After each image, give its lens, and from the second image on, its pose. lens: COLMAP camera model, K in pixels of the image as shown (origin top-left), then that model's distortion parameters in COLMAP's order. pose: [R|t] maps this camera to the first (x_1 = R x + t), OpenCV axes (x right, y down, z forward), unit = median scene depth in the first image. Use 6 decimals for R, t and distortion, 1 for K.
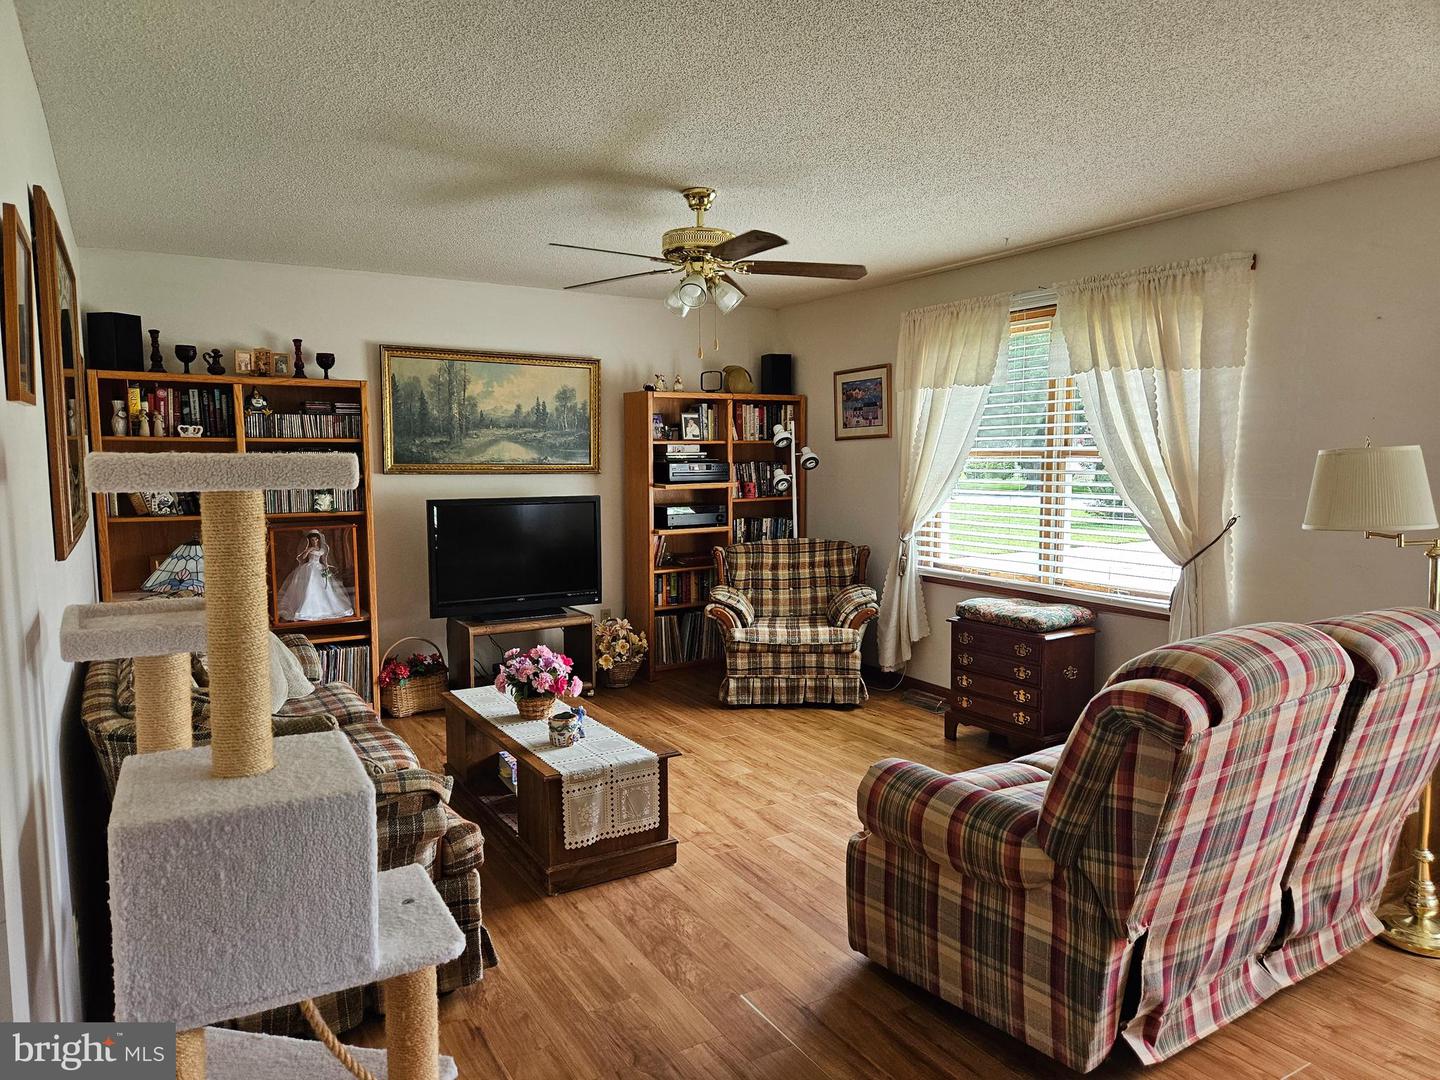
lens RADIAL K [[971.9, 0, 718.3], [0, 971.9, 547.3], [0, 0, 1]] dist [0.056416, -0.040277]
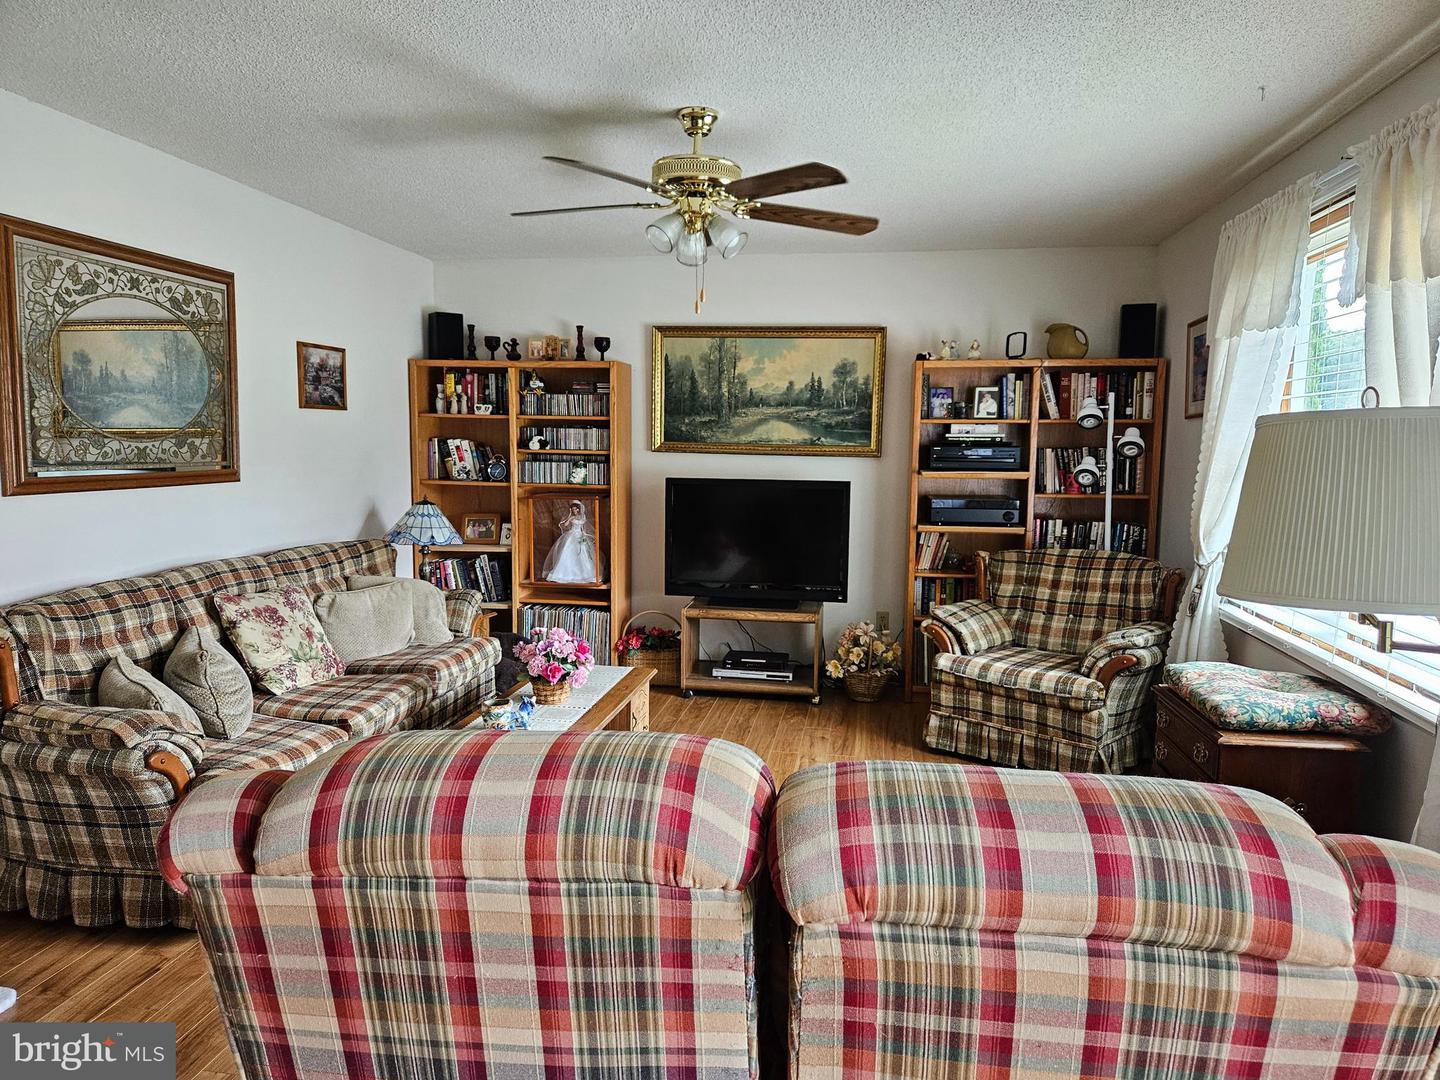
lens RADIAL K [[971.9, 0, 715.7], [0, 971.9, 536.5], [0, 0, 1]] dist [0.056416, -0.040277]
pose [[0.755567, 0.079293, -0.650255, 0.383310], [-0.080037, 0.996384, 0.028502, -0.019709], [0.650164, 0.030509, 0.759181, 0.263652]]
